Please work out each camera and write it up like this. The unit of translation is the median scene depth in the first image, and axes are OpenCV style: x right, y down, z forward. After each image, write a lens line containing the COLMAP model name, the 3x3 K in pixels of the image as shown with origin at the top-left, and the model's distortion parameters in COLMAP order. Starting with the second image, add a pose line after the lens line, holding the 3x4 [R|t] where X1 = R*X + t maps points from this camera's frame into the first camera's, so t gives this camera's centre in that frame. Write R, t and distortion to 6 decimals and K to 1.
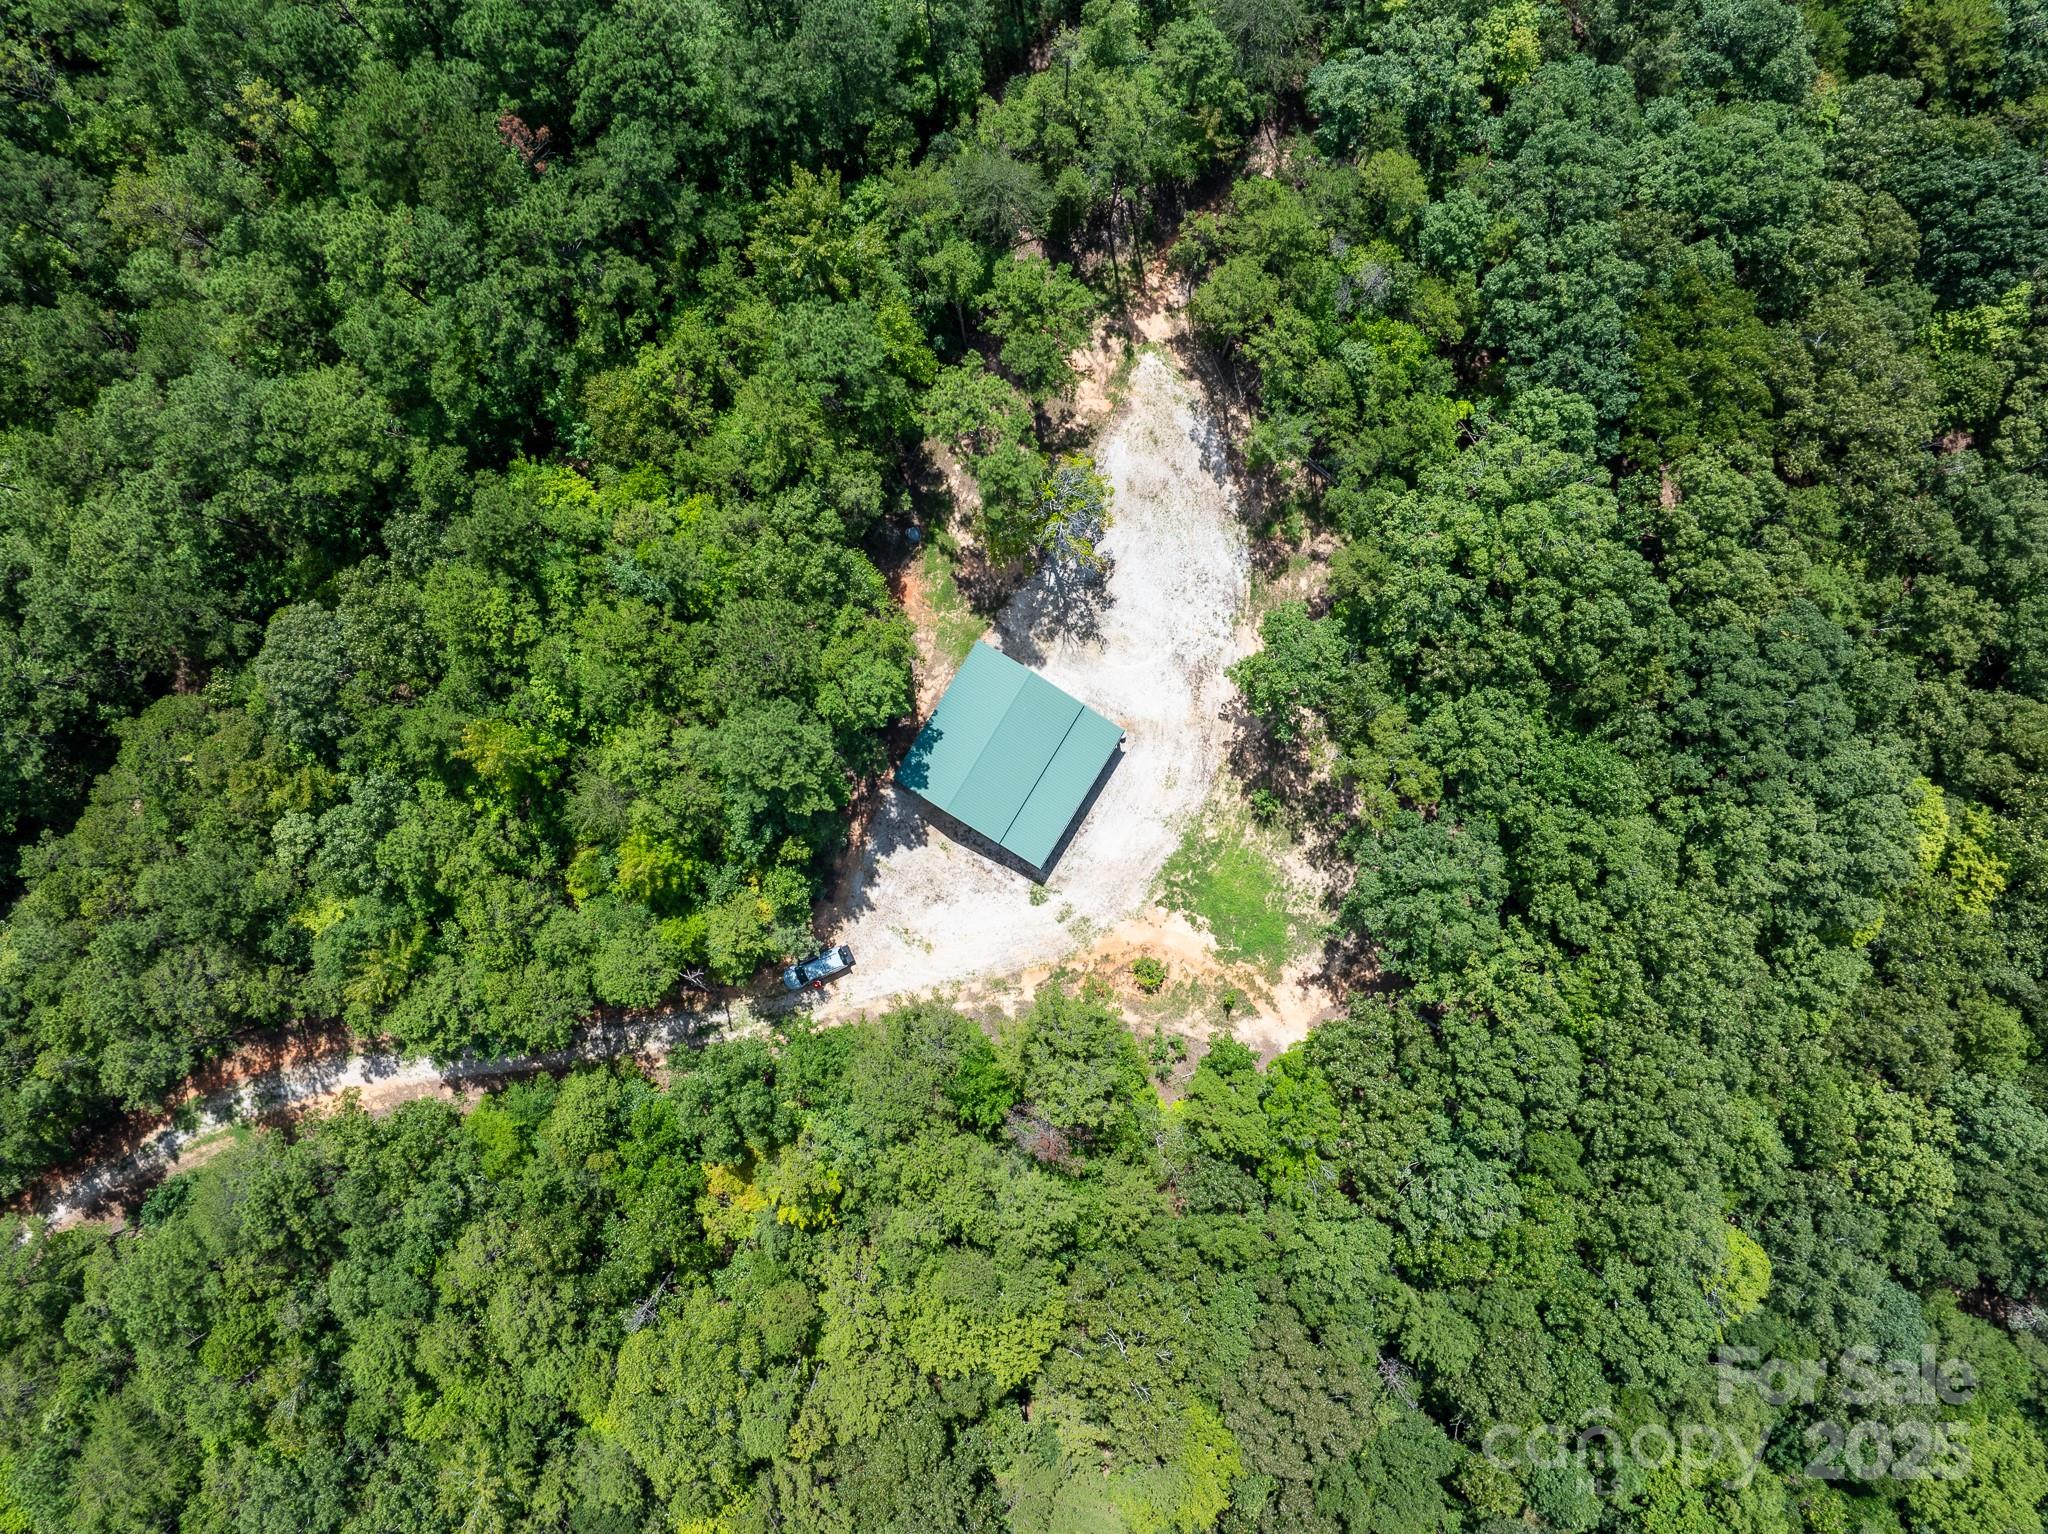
lens RADIAL K [[1430.3, 0, 1018.2], [0, 1430.3, 719.0], [0, 0, 1]] dist [-0.017983, -0.001102]
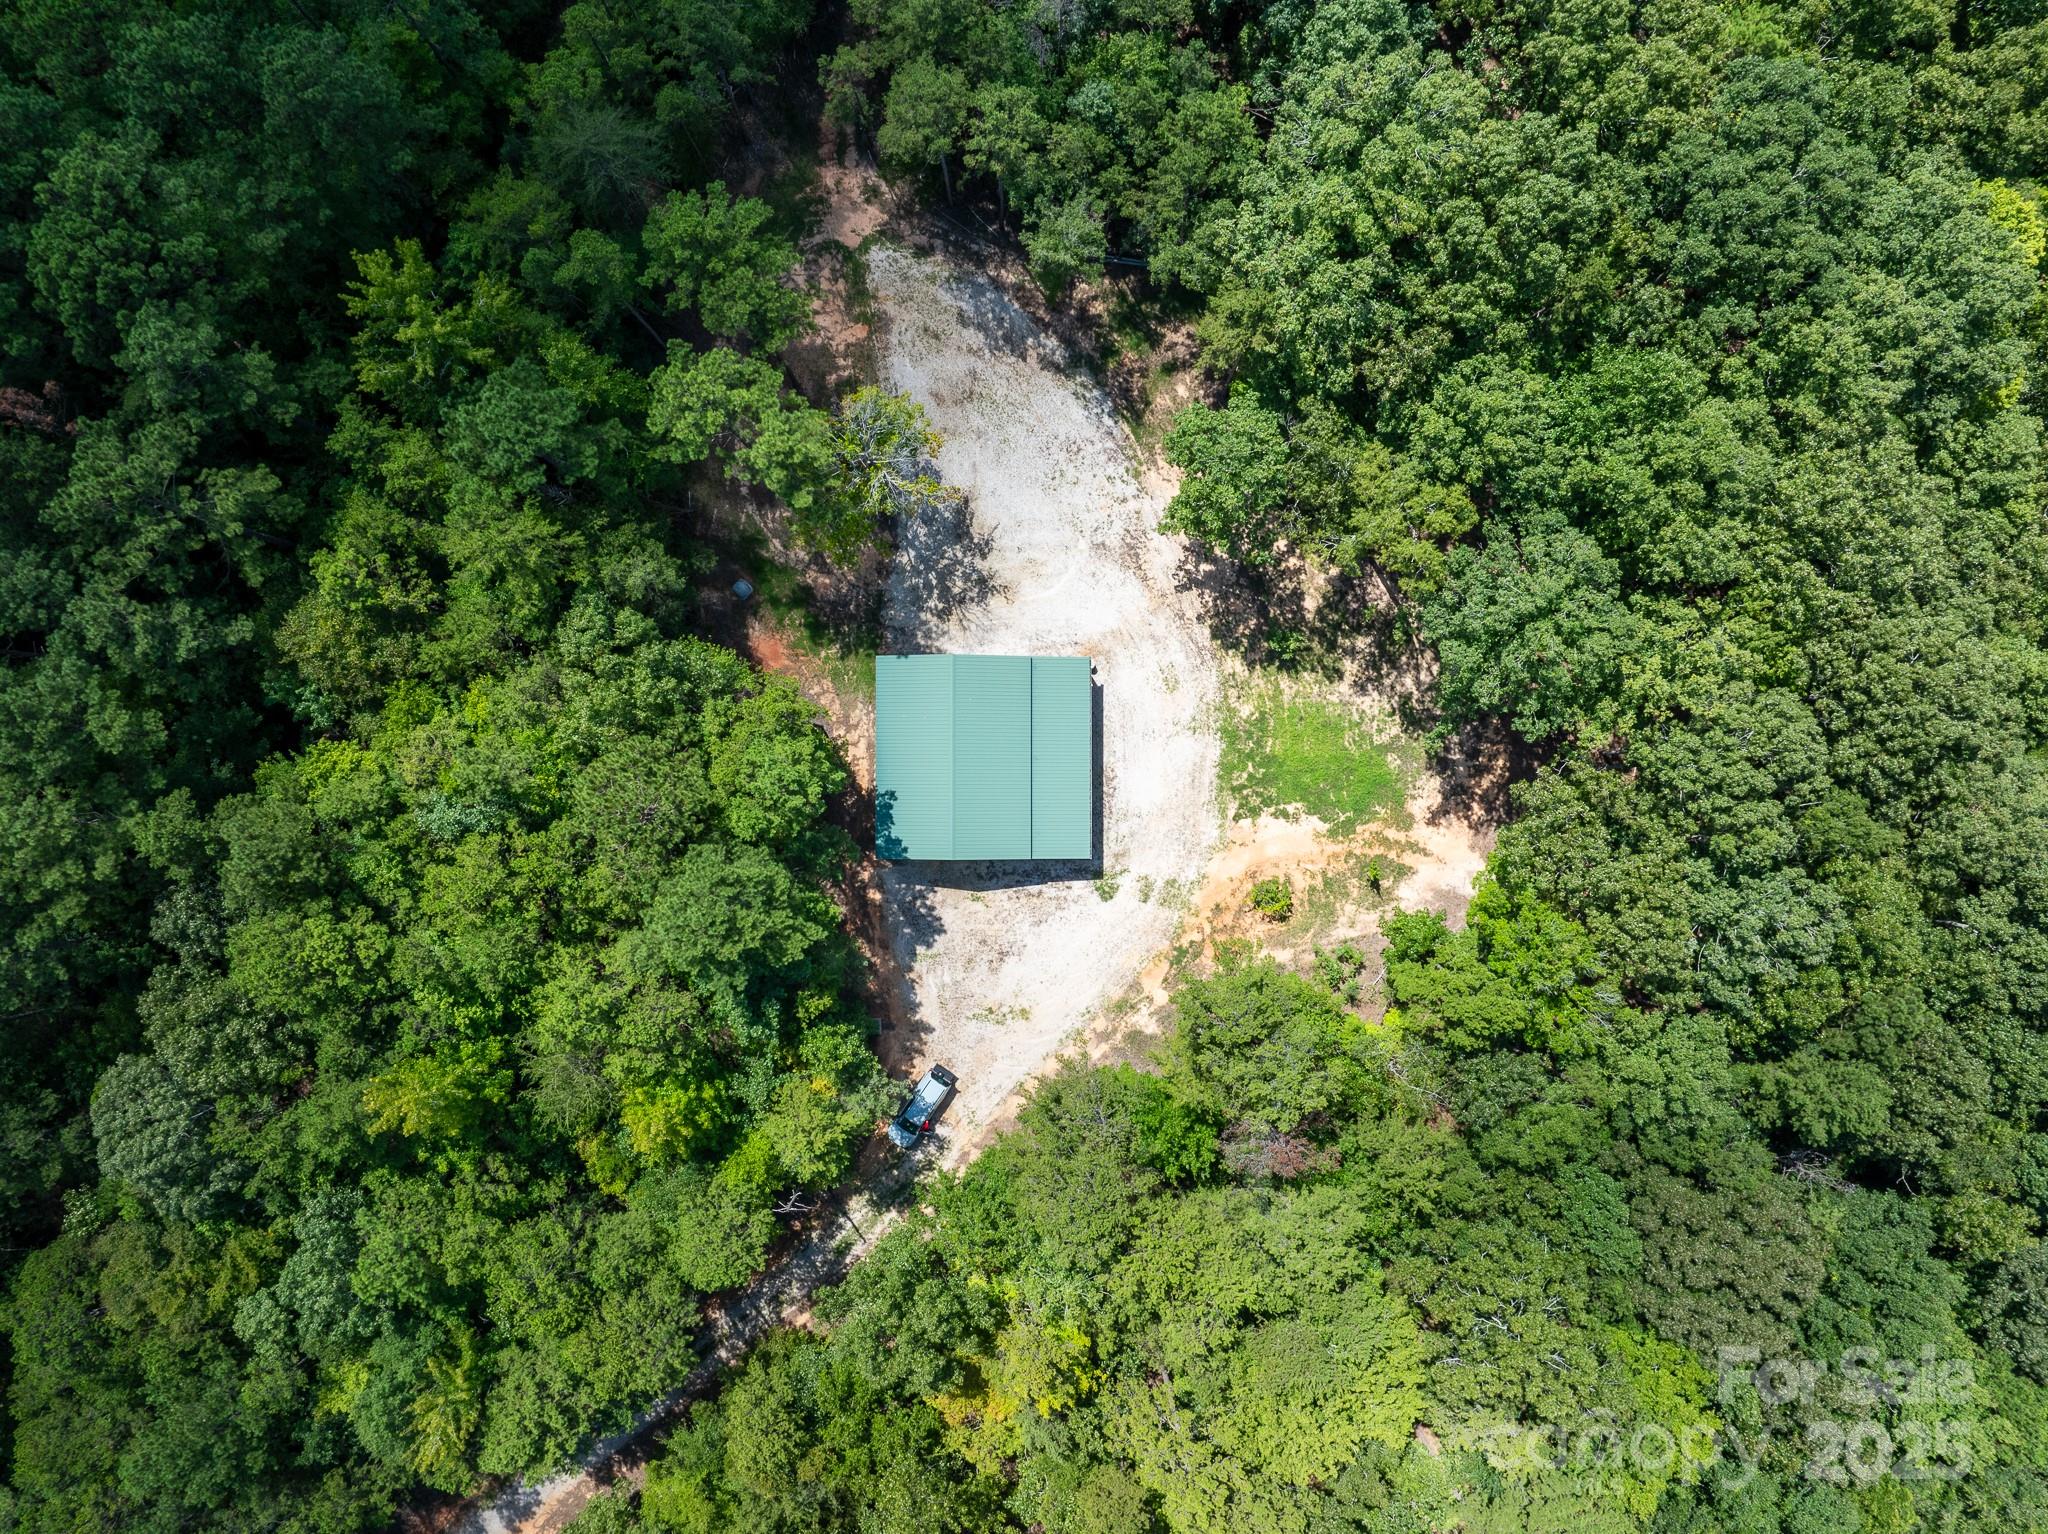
lens RADIAL K [[1426.5, 0, 1028.3], [0, 1426.5, 773.6], [0, 0, 1]] dist [-0.039123, -0.001968]
pose [[0.851192, -0.524741, 0.010888, 0.002143], [0.524086, 0.850885, 0.036442, 0.017901], [-0.028387, -0.025313, 0.999276, 0.222526]]
